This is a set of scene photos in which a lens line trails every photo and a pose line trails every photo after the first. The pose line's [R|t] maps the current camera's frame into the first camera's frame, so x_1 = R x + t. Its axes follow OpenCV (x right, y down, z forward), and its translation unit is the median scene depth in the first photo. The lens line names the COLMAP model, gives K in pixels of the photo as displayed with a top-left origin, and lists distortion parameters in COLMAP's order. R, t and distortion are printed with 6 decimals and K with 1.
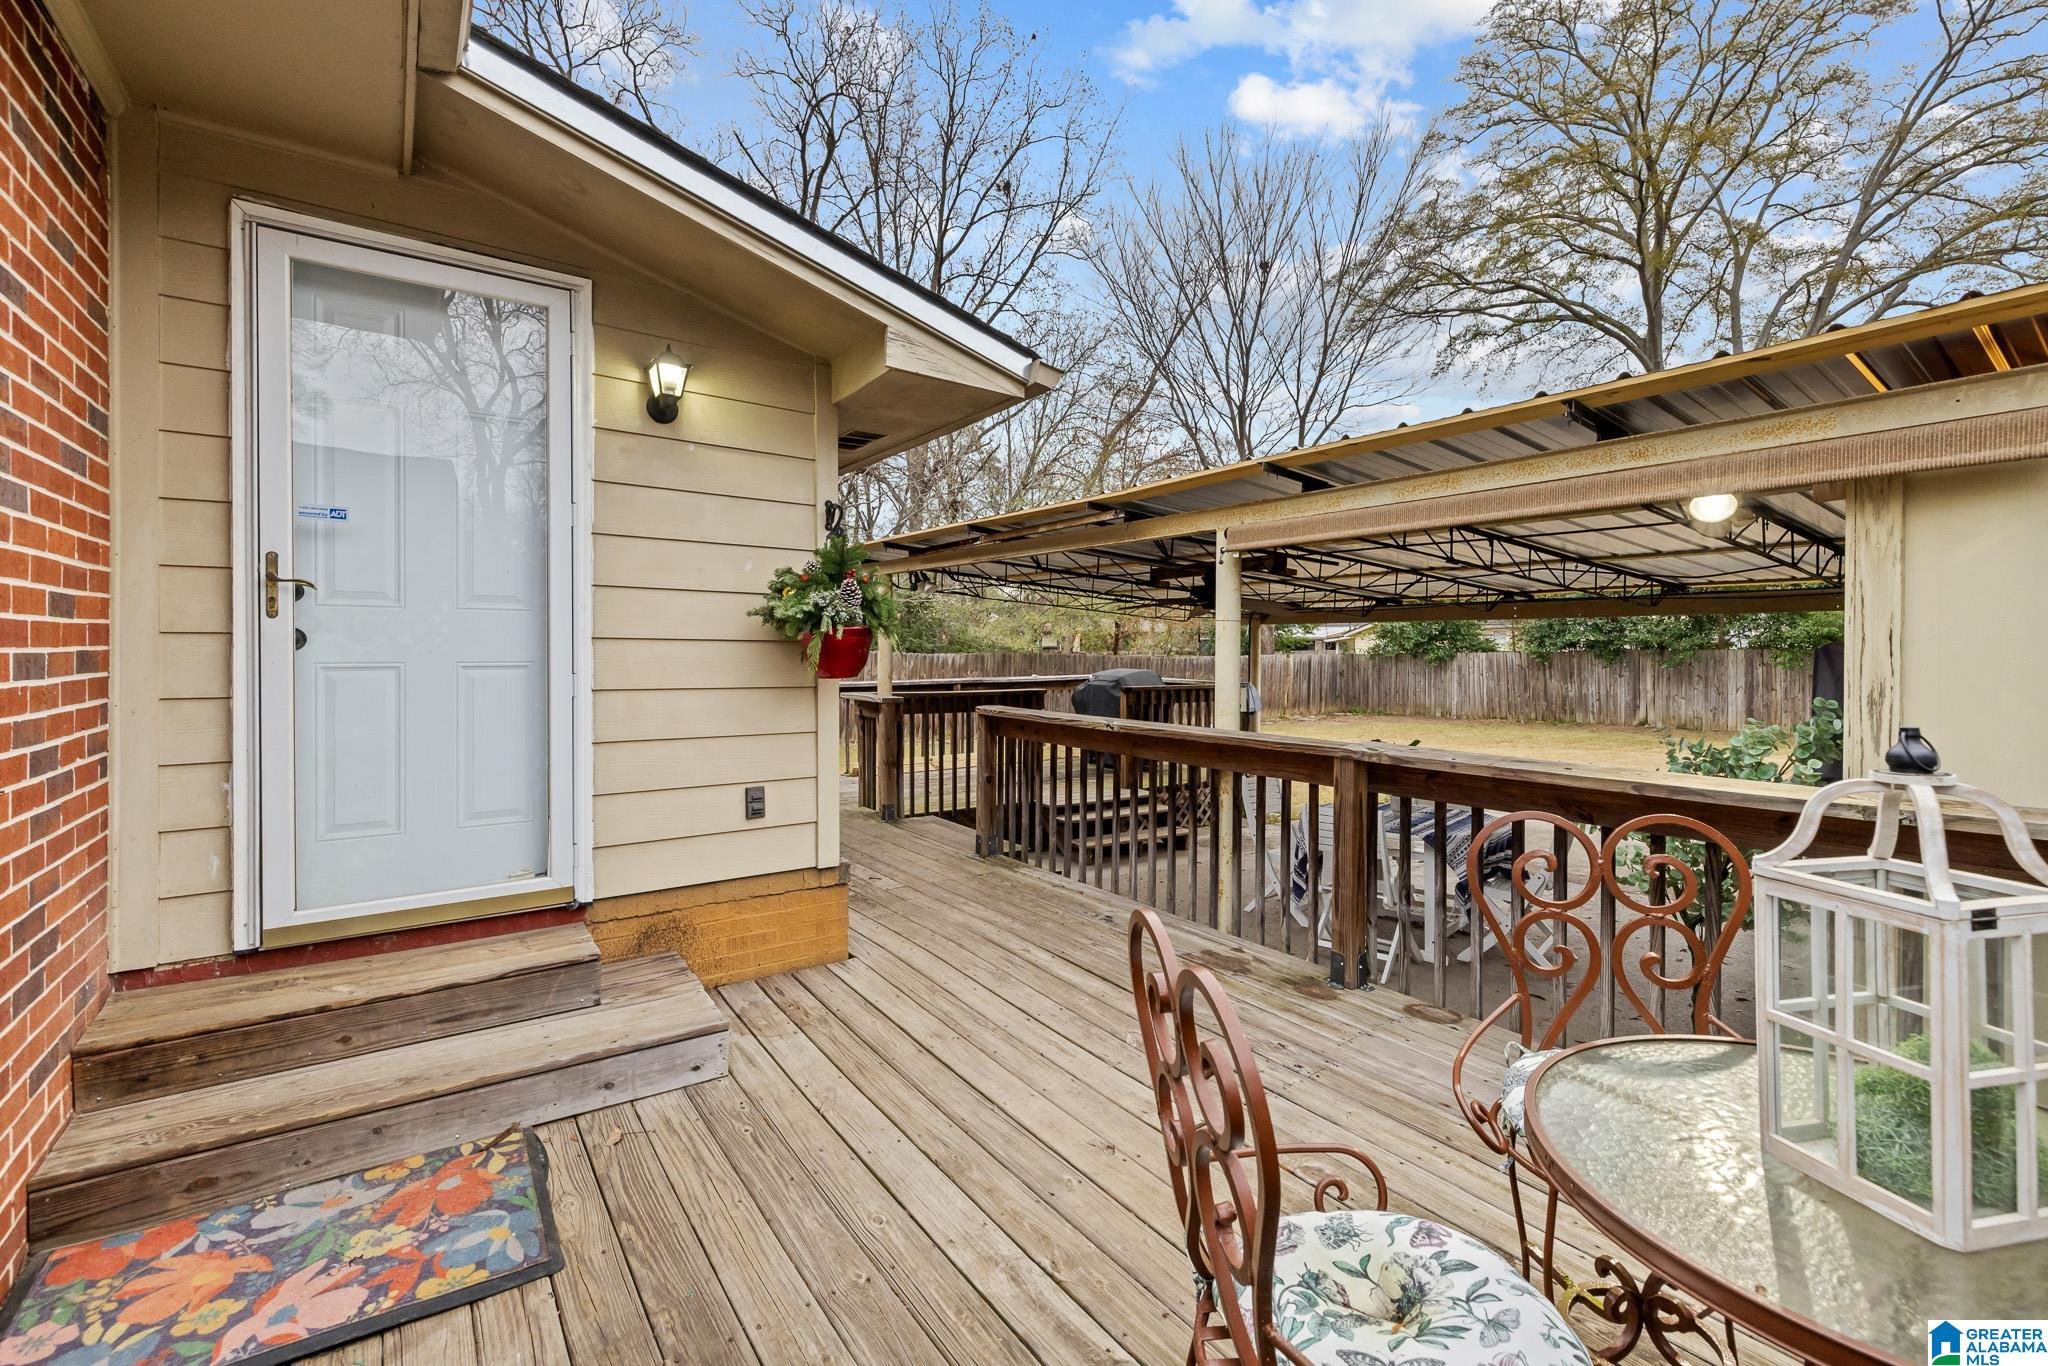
lens RADIAL K [[882.2, 0, 1010.9], [0, 882.2, 662.4], [0, 0, 1]] dist [0.010111, -0.003037]
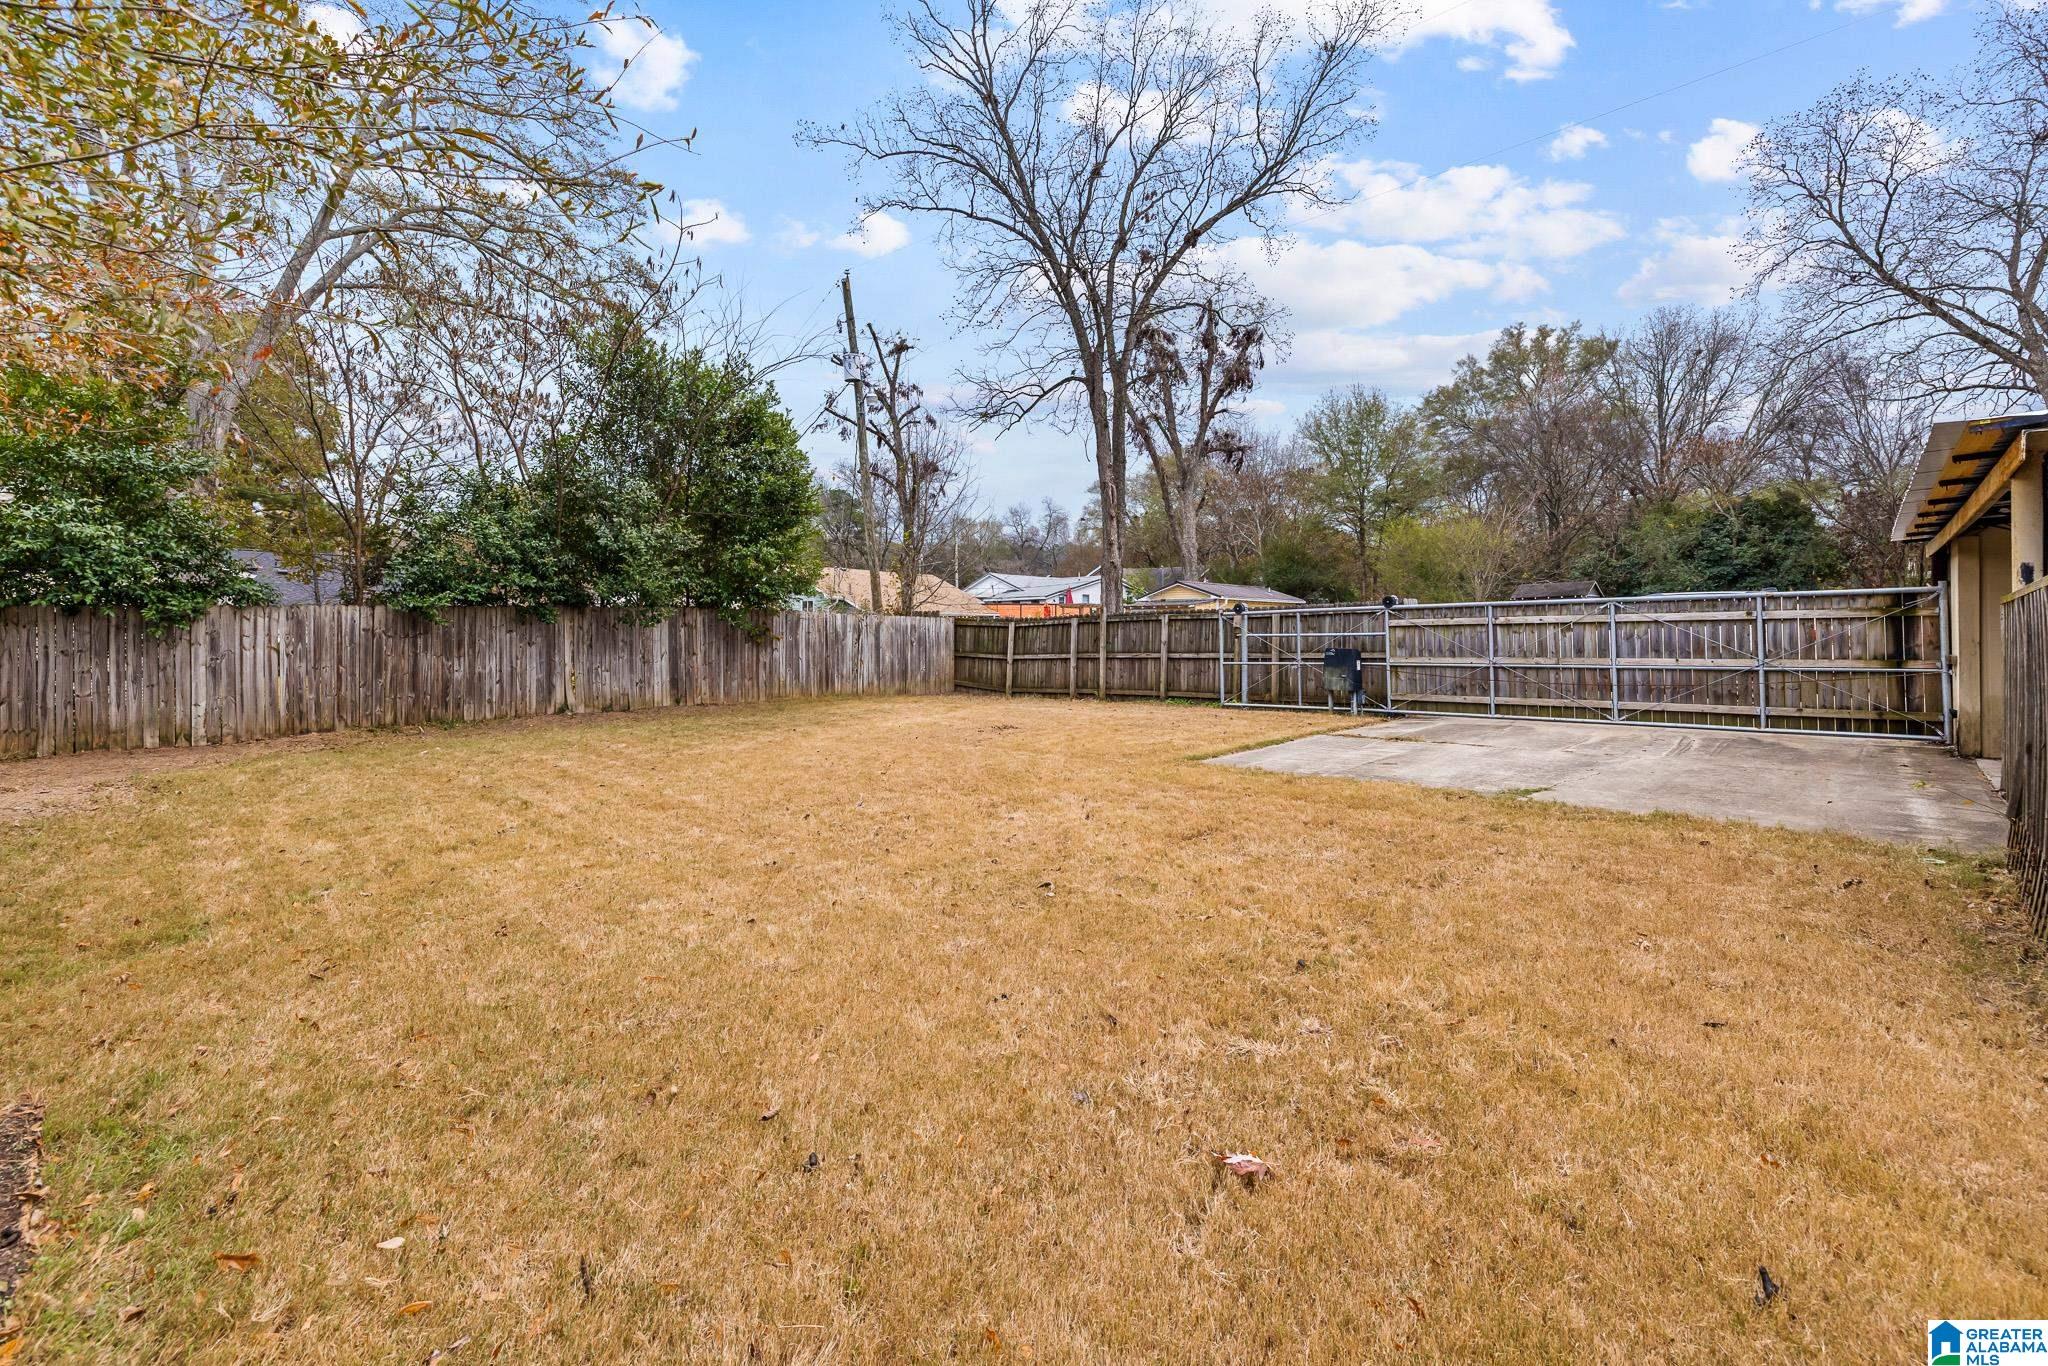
lens RADIAL K [[882.2, 0, 1016.2], [0, 882.2, 632.5], [0, 0, 1]] dist [0.010111, -0.003037]
pose [[-0.182008, 0.003506, 0.983291, -0.052197], [0.020974, 0.999780, 0.000317, 0.013704], [-0.983073, 0.020681, -0.182041, 0.739503]]
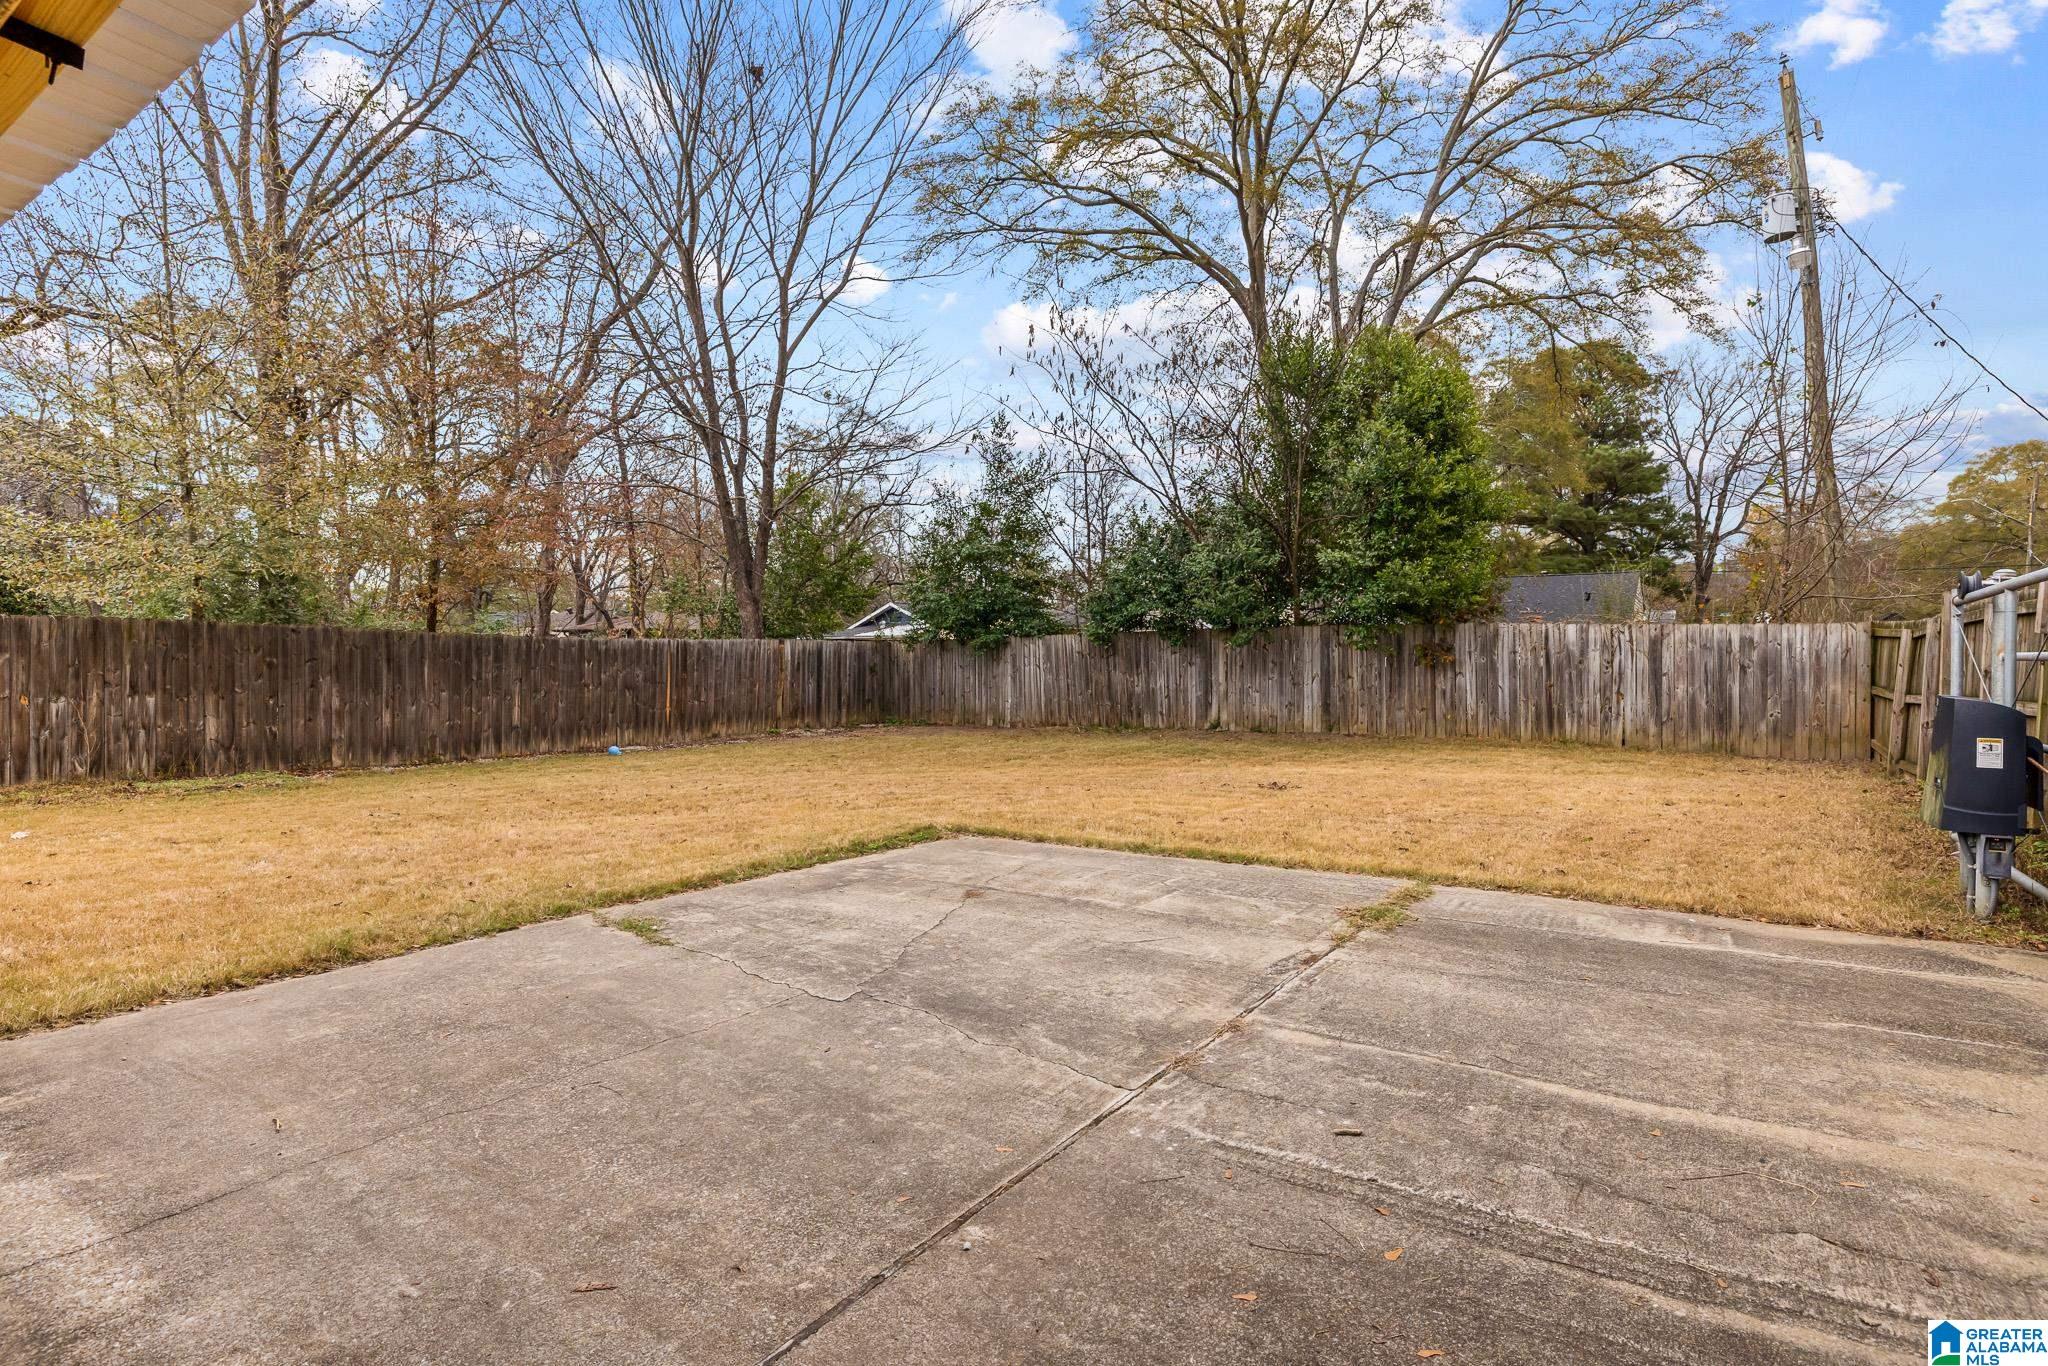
lens RADIAL K [[1006.5, 0, 1039.2], [0, 1006.5, 682.9], [0, 0, 1]] dist [0.000048, -0.000002]
pose [[0.929458, -0.010969, 0.368765, 0.247908], [0.008836, 0.999933, 0.007473, 0.023378], [-0.368823, -0.003687, 0.929492, 0.247844]]
